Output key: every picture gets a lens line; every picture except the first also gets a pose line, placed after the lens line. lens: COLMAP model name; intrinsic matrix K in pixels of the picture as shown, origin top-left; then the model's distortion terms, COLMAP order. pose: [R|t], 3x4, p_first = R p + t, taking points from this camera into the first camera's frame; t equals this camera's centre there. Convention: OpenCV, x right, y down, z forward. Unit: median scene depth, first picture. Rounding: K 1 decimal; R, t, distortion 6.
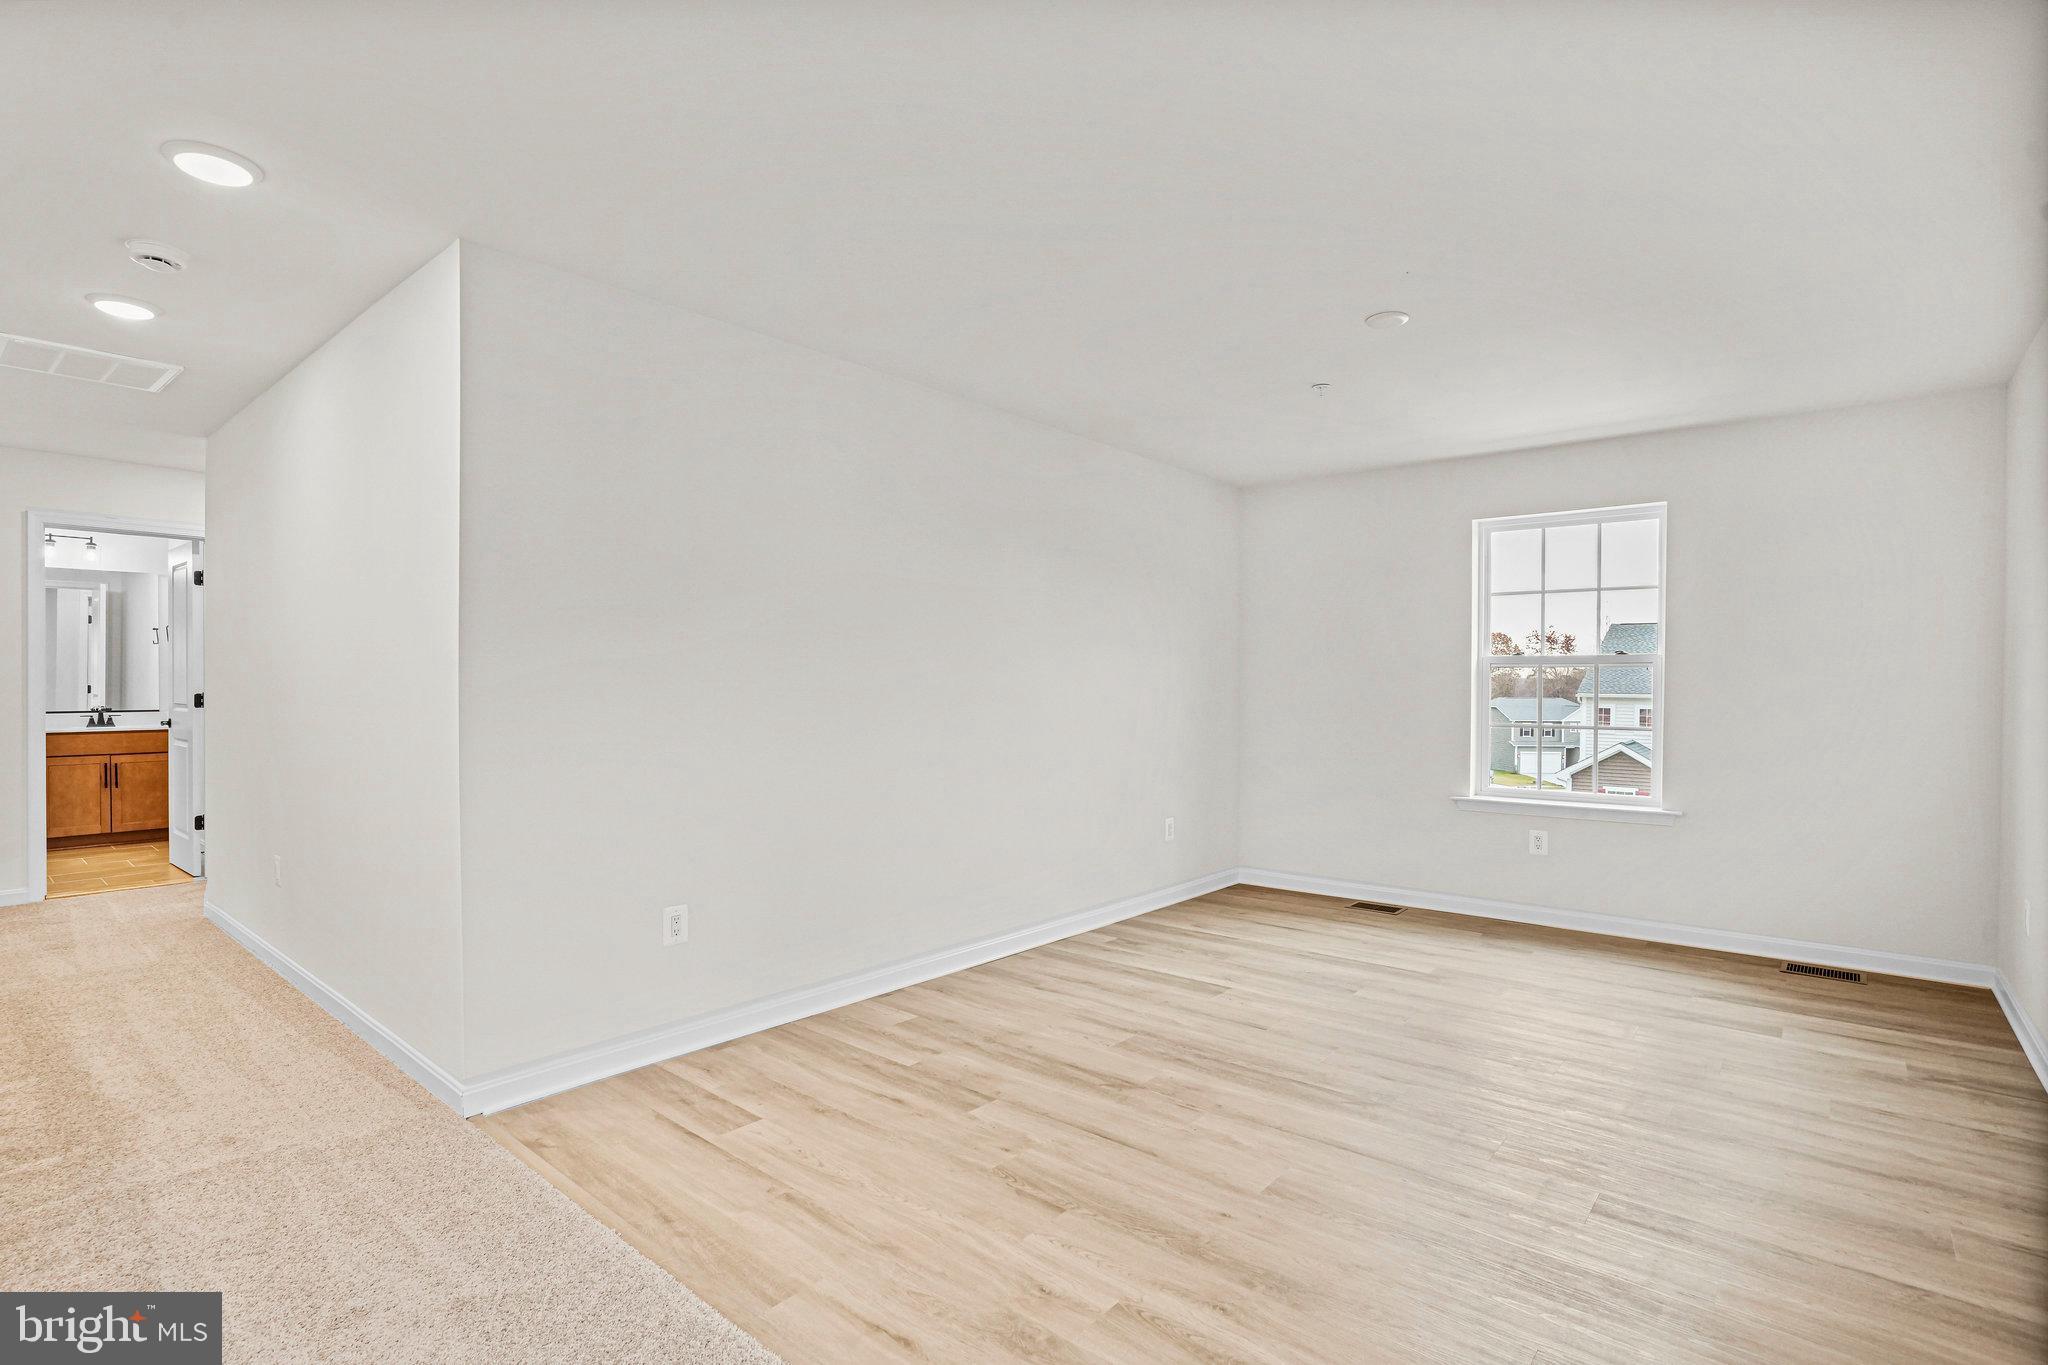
lens RADIAL K [[988.1, 0, 1018.0], [0, 988.1, 688.2], [0, 0, 1]] dist [-0.044295, 0.015108]
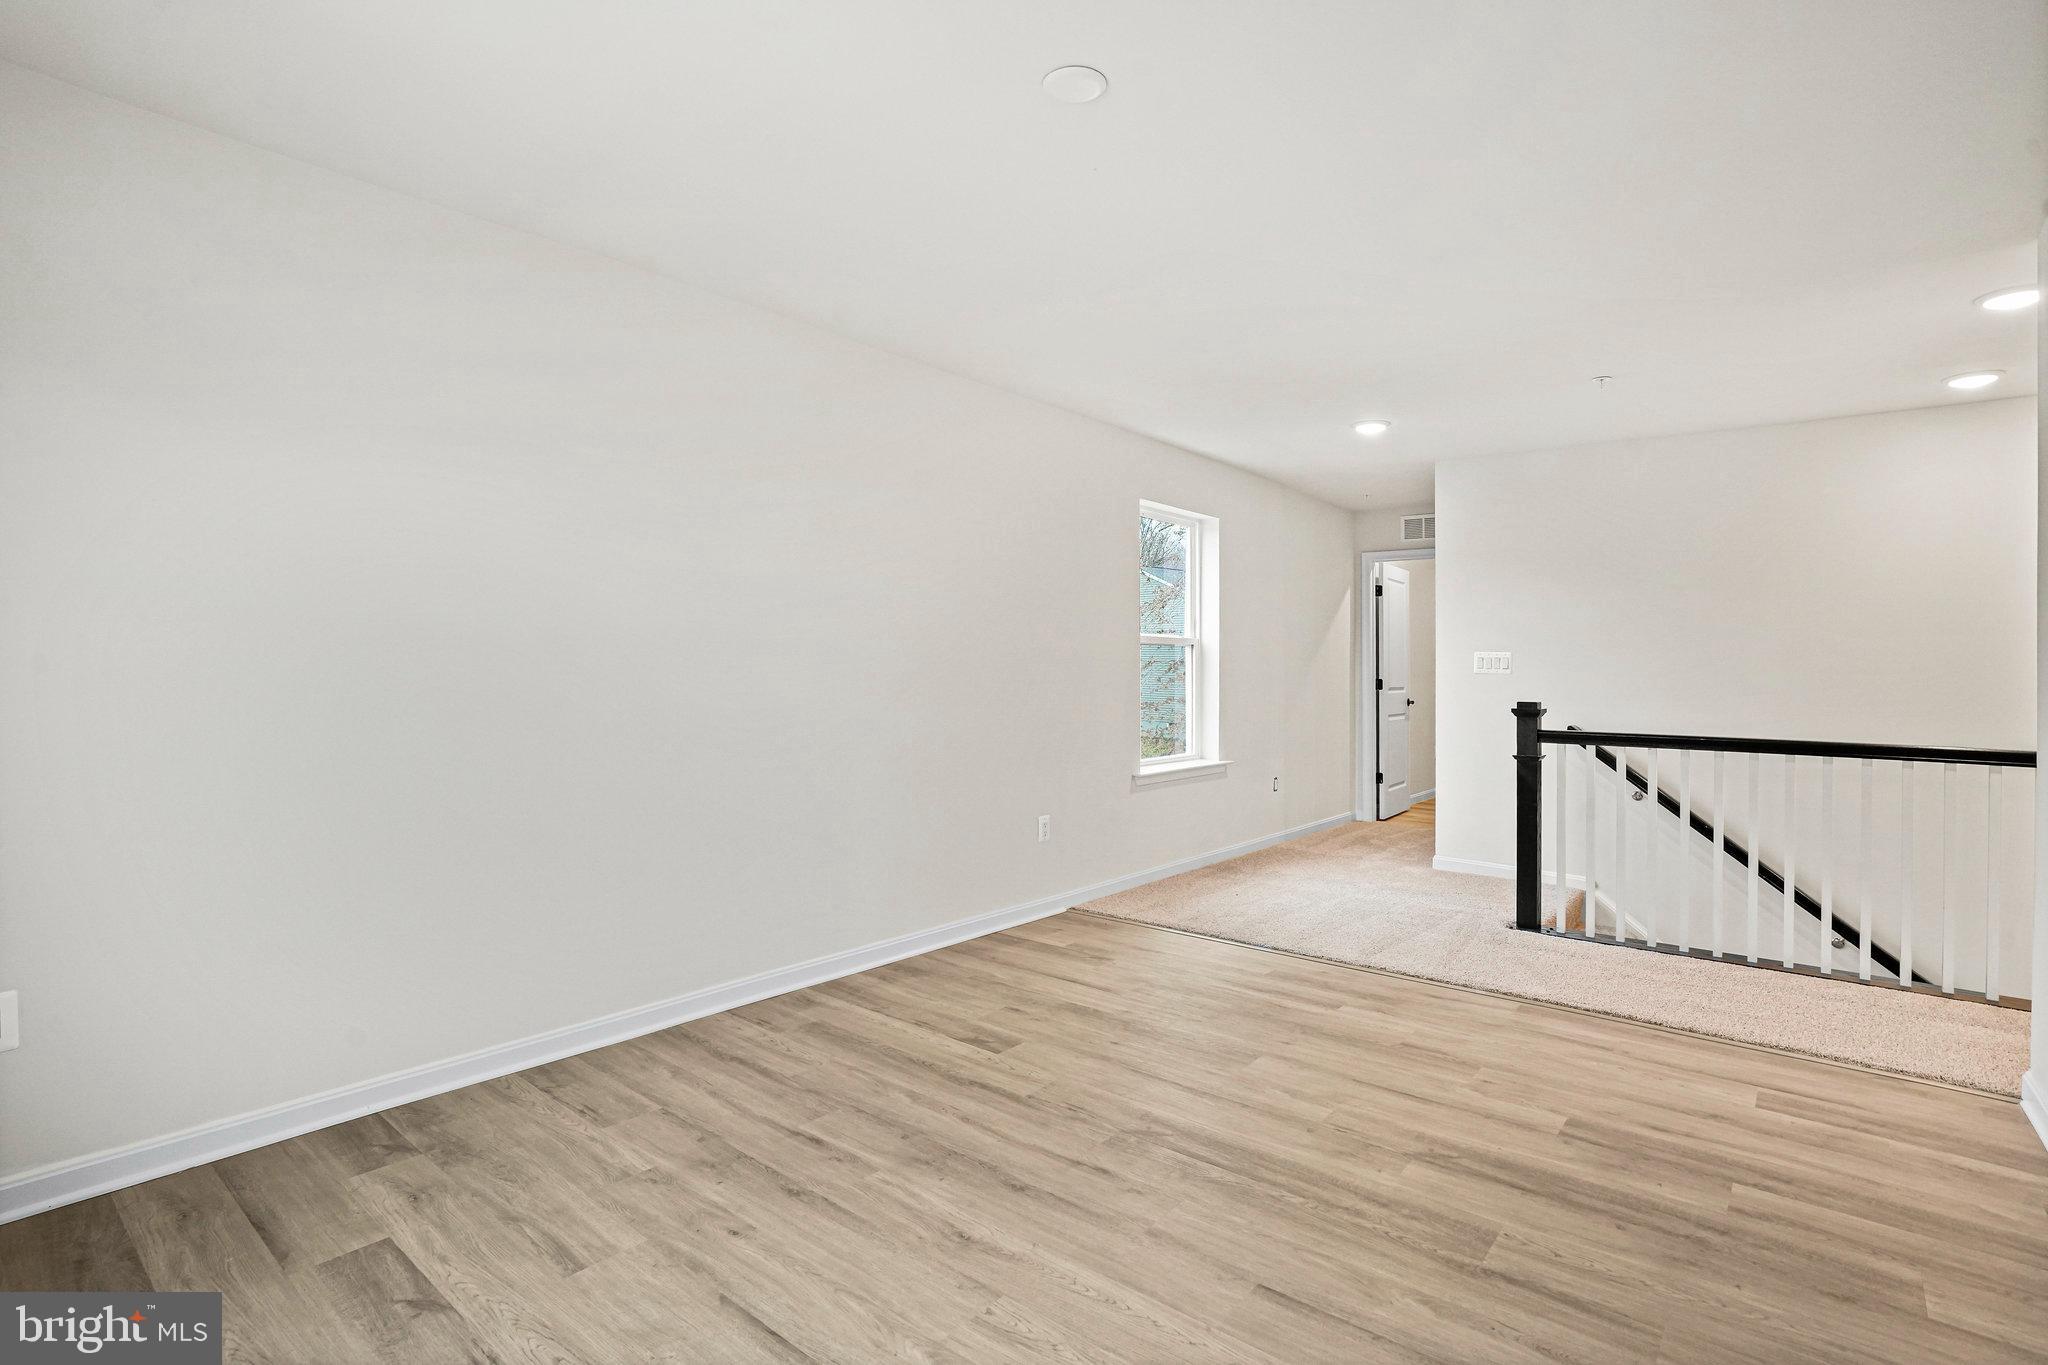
lens RADIAL K [[988.1, 0, 1025.3], [0, 988.1, 675.3], [0, 0, 1]] dist [-0.044295, 0.015108]
pose [[-0.999674, -0.018920, -0.017127, 0.457610], [-0.019186, 0.999695, 0.015524, -0.001444], [0.016828, 0.015847, -0.999733, 1.760724]]
